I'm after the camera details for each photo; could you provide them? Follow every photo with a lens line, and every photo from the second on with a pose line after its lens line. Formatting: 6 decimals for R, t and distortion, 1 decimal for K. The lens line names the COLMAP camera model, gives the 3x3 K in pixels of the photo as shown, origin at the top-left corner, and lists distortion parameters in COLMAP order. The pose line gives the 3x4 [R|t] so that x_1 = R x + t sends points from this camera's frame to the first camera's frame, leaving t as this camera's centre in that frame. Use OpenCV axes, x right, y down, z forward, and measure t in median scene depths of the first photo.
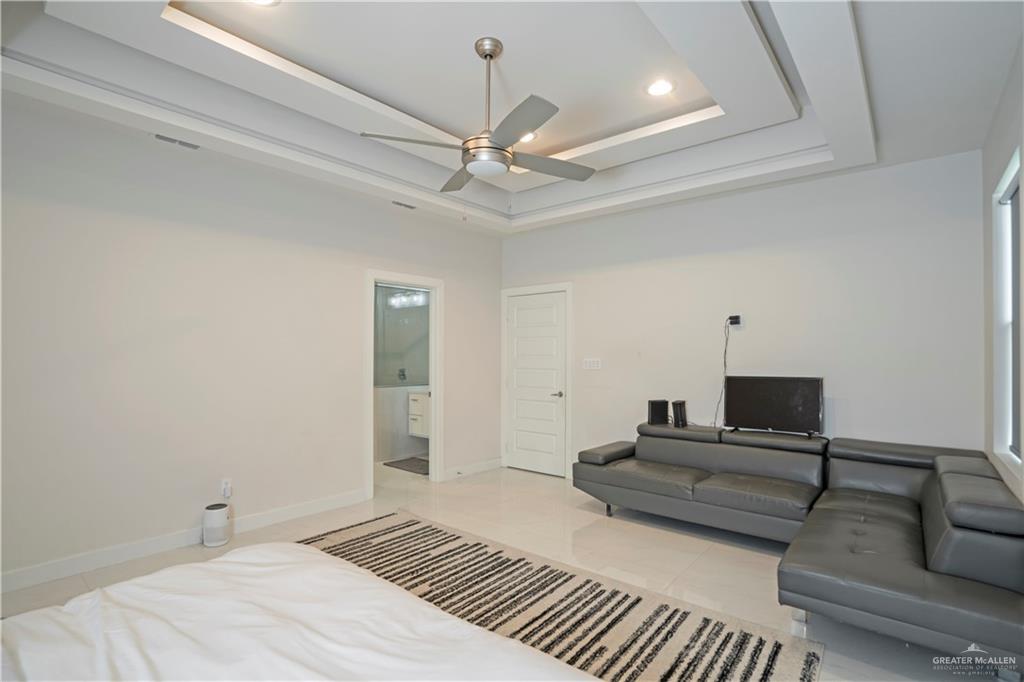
lens RADIAL K [[483.1, 0, 510.9], [0, 483.1, 346.7], [0, 0, 1]] dist [0.011042, 0.002735]
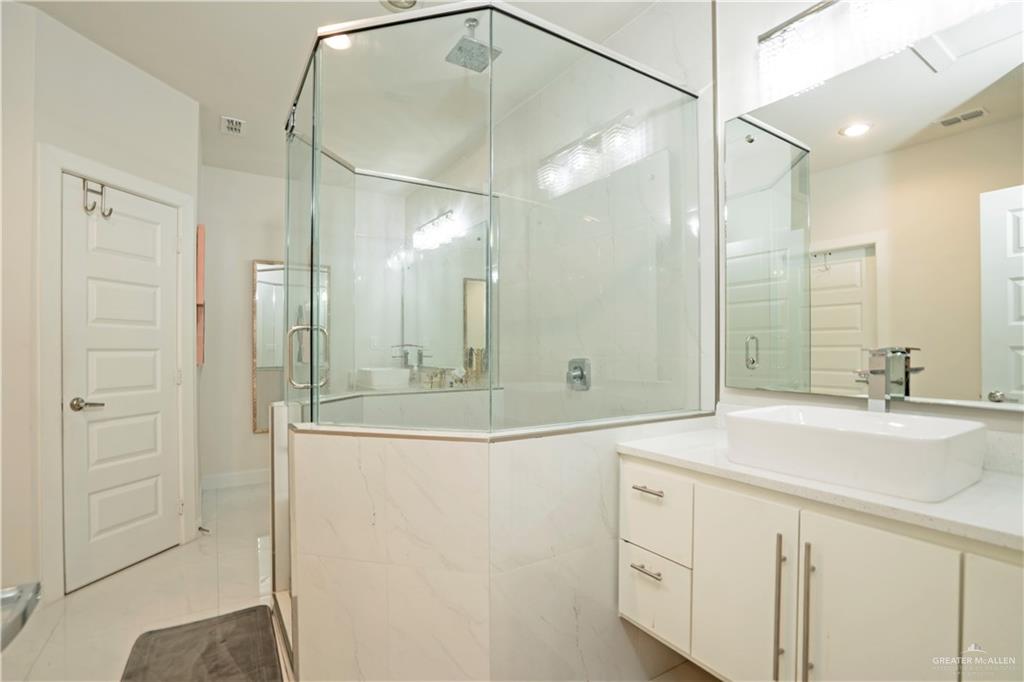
lens RADIAL K [[483.1, 0, 512.5], [0, 483.1, 346.6], [0, 0, 1]] dist [0.011042, 0.002735]
pose [[0.953758, -0.000691, -0.300576, -0.166557], [0.007094, 0.999771, 0.020211, 0.029400], [0.300493, -0.021409, 0.953544, 0.659625]]
